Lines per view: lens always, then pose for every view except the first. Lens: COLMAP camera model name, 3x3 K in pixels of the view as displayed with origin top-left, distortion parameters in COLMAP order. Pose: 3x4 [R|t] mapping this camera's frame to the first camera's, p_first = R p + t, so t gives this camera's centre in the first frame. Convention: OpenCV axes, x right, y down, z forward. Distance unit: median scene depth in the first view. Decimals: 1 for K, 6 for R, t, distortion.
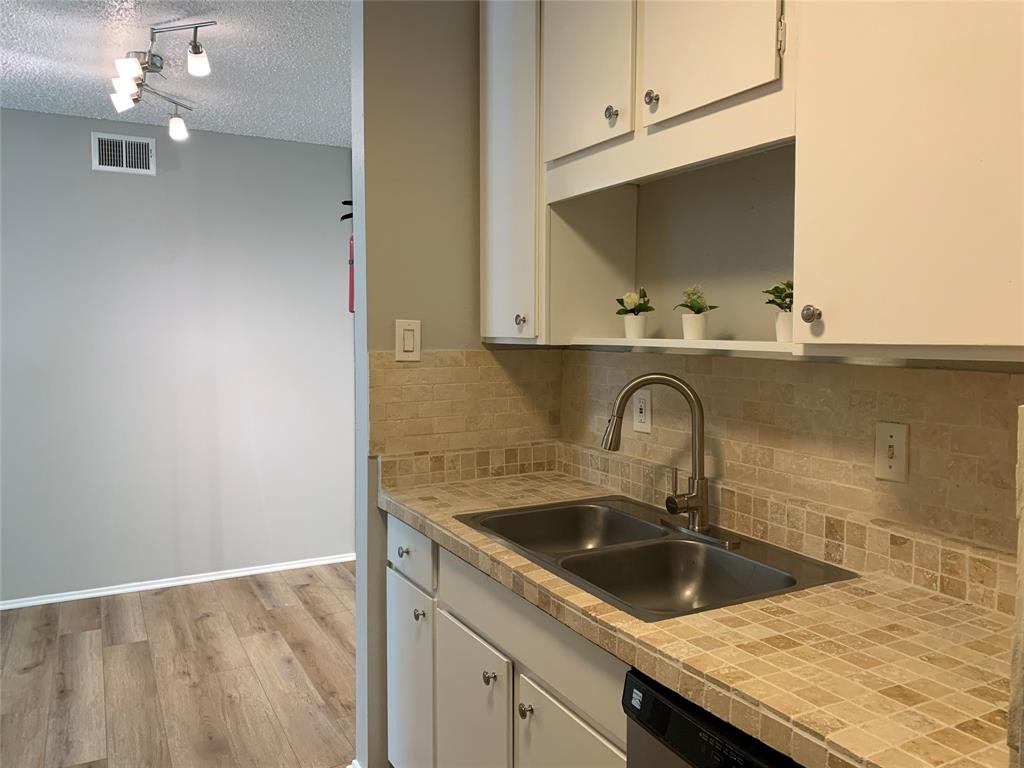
lens RADIAL K [[783.7, 0, 513.2], [0, 783.7, 370.6], [0, 0, 1]] dist [-0.000340, -0.007205]
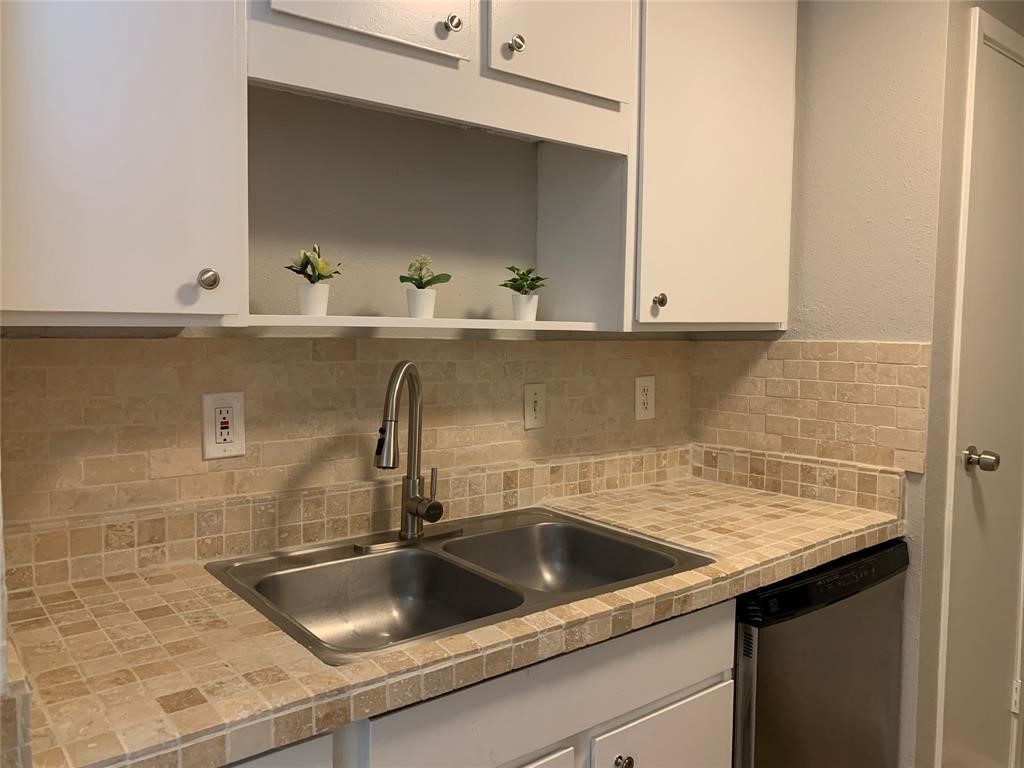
lens RADIAL K [[766.9, 0, 510.4], [0, 766.9, 372.1], [0, 0, 1]] dist [0.183617, -0.451612]
pose [[-0.174762, -0.066152, 0.982386, -0.812328], [0.038359, 0.996526, 0.073928, -0.051426], [-0.983863, 0.050603, -0.171617, 1.349449]]
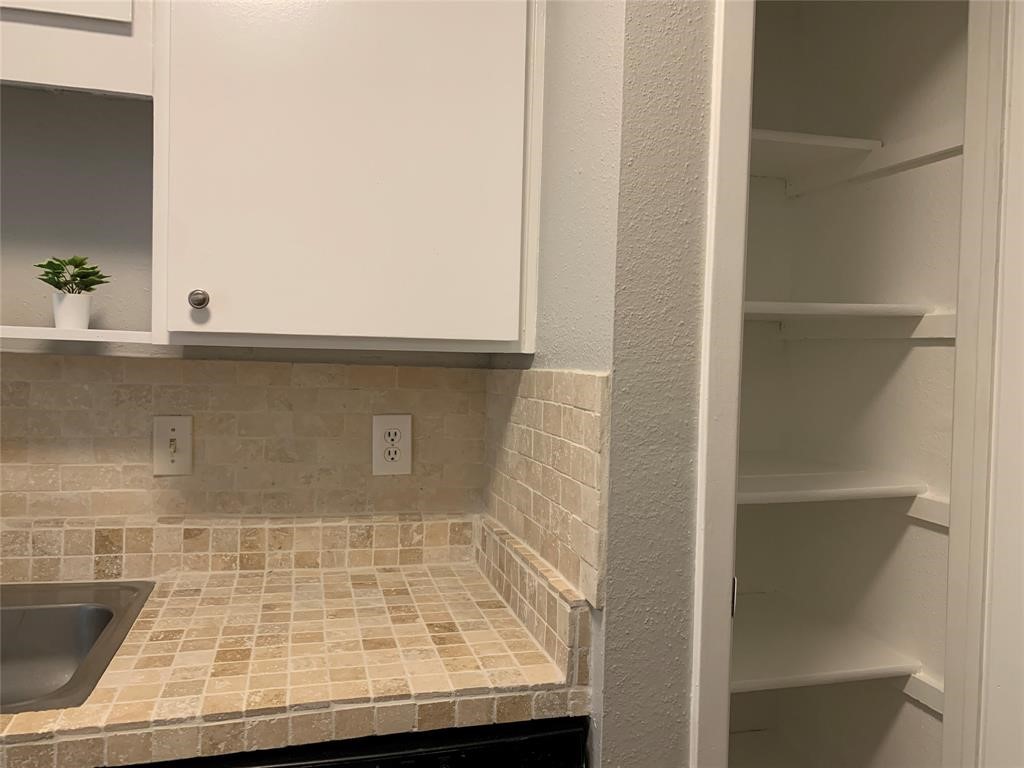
lens RADIAL K [[783.7, 0, 513.2], [0, 783.7, 370.6], [0, 0, 1]] dist [-0.000340, -0.007205]
pose [[0.230738, -0.018815, 0.972834, -0.393709], [0.021317, 0.999671, 0.014278, 0.005879], [-0.972782, 0.017443, 0.231063, 0.388001]]
